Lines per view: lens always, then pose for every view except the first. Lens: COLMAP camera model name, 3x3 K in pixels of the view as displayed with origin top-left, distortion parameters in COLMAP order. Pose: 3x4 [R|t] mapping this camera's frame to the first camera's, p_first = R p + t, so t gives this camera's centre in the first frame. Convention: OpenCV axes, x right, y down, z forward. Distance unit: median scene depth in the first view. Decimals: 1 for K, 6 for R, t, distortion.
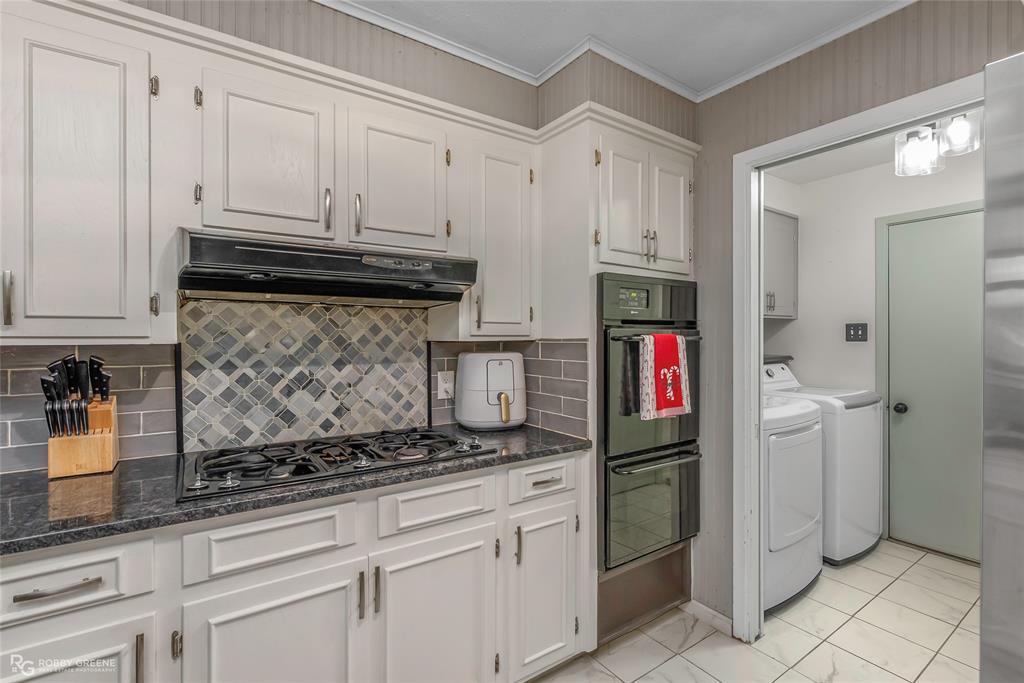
lens RADIAL K [[463.9, 0, 512.0], [0, 463.9, 337.7], [0, 0, 1]] dist [-0.005477, -0.000117]
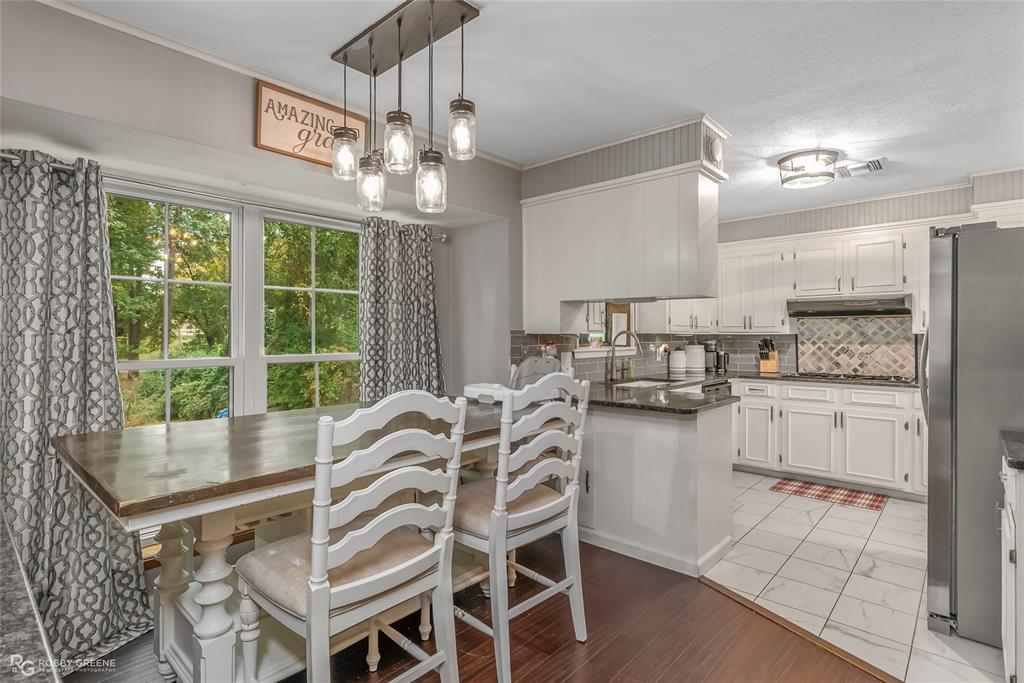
lens RADIAL K [[511.3, 0, 514.8], [0, 511.3, 336.9], [0, 0, 1]] dist [-0.004432, -0.000055]
pose [[0.233688, 0.004911, -0.972299, 1.792505], [0.001462, 0.999984, 0.005402, 0.007928], [0.972310, -0.002684, 0.233677, -1.324619]]
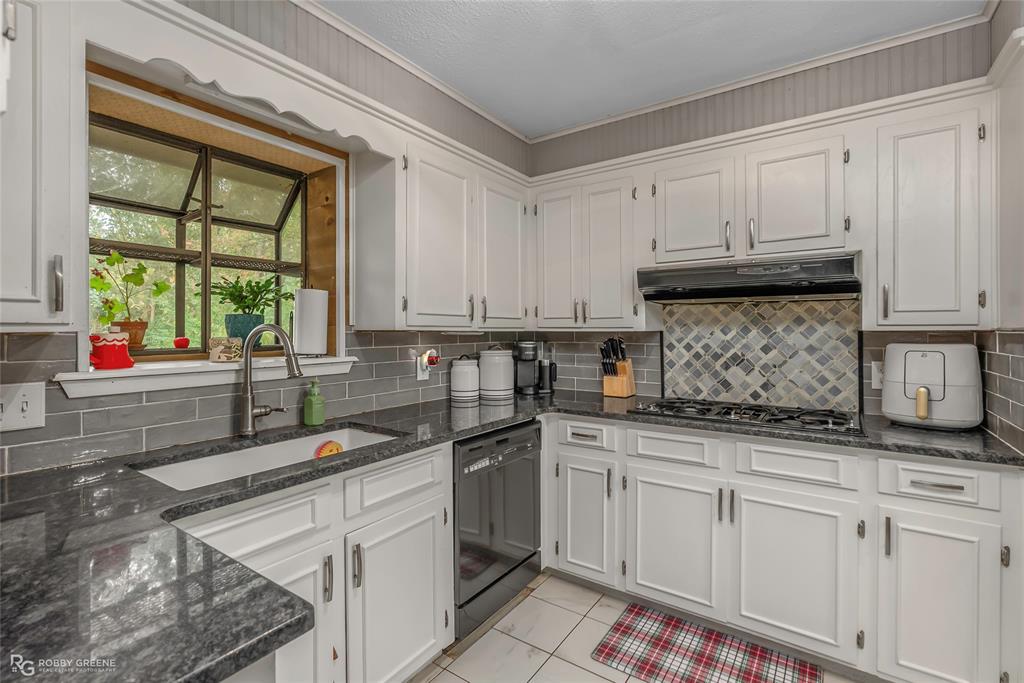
lens RADIAL K [[463.9, 0, 520.7], [0, 463.9, 332.4], [0, 0, 1]] dist [-0.005477, -0.000117]
pose [[0.364461, 0.005849, -0.931200, 0.610648], [0.000951, 0.999977, 0.006653, 0.004169], [0.931218, -0.003310, 0.364448, -0.087137]]
